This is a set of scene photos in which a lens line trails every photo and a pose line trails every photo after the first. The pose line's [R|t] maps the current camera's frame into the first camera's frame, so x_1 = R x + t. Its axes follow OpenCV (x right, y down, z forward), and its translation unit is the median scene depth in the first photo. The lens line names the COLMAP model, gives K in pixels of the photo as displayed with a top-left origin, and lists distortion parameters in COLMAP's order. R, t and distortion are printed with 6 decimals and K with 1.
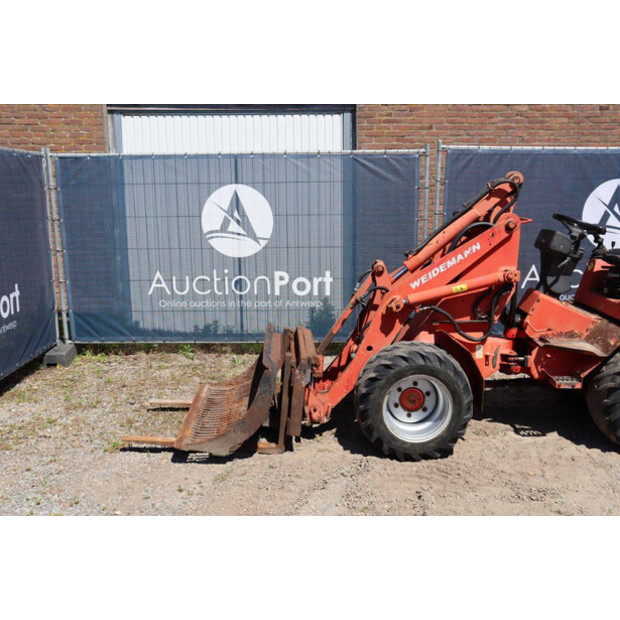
lens RADIAL K [[670.9, 0, 314.0], [0, 670.9, 310.5], [0, 0, 1]] dist [-0.035872, 0.000000]
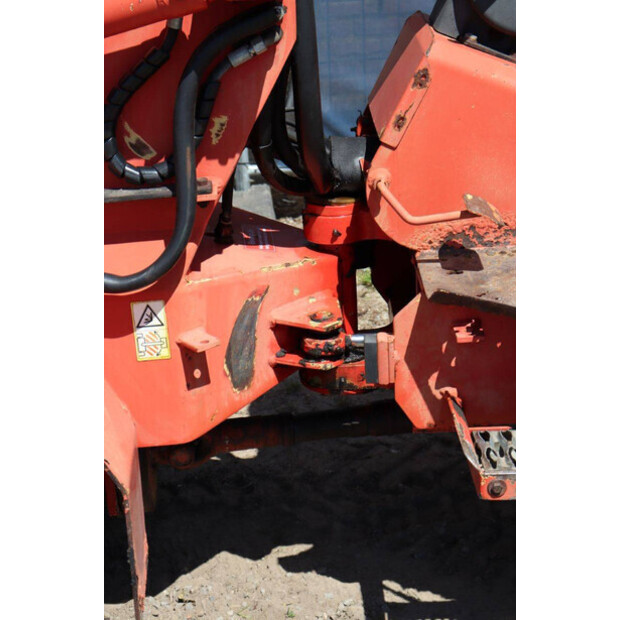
lens RADIAL K [[1375.8, 0, 311.4], [0, 1375.8, 310.8], [0, 0, 1]] dist [0.300057, 0.000000]
pose [[0.998616, -0.052211, 0.006251, 0.211508], [0.049838, 0.977672, 0.204143, -0.024871], [-0.016770, -0.203549, 0.978921, 0.396347]]
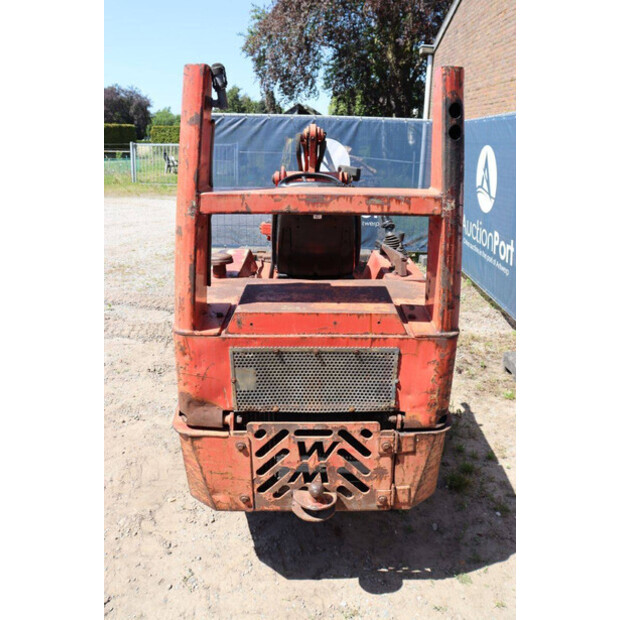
lens RADIAL K [[503.0, 0, 308.1], [0, 503.0, 305.6], [0, 0, 1]] dist [-0.142558, 0.095054]
pose [[-0.007576, 0.318615, -0.947854, 0.735182], [-0.205908, 0.927071, 0.313275, -0.135620], [0.978542, 0.197544, 0.058582, 0.718177]]
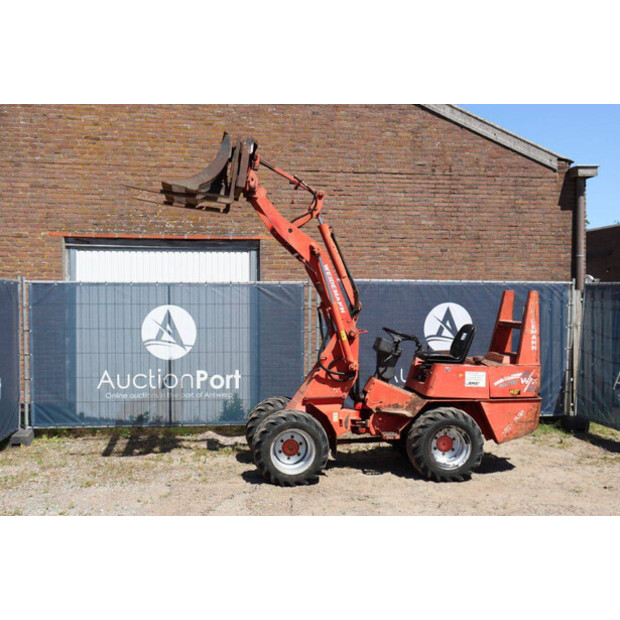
lens RADIAL K [[740.3, 0, 319.7], [0, 740.3, 304.4], [0, 0, 1]] dist [-0.026428, 0.000000]
pose [[0.992579, 0.007203, 0.121385, 0.004006], [0.014145, 0.984628, -0.174094, 0.072666], [-0.120773, 0.174519, 0.977219, -0.485817]]
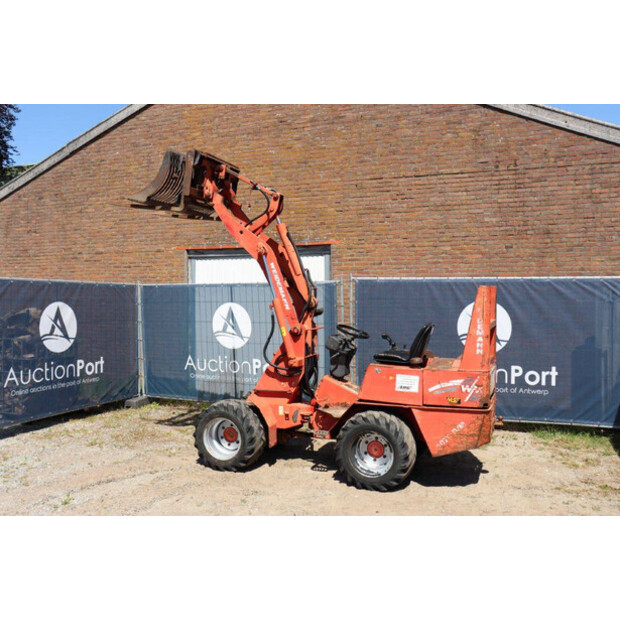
lens RADIAL K [[574.3, 0, 311.4], [0, 574.3, 304.5], [0, 0, 1]] dist [-0.104091, 0.000000]
pose [[0.922740, 0.008525, -0.385328, 0.589348], [-0.074915, 0.984655, -0.157614, 0.016634], [0.378071, 0.174303, 0.909220, -0.168541]]
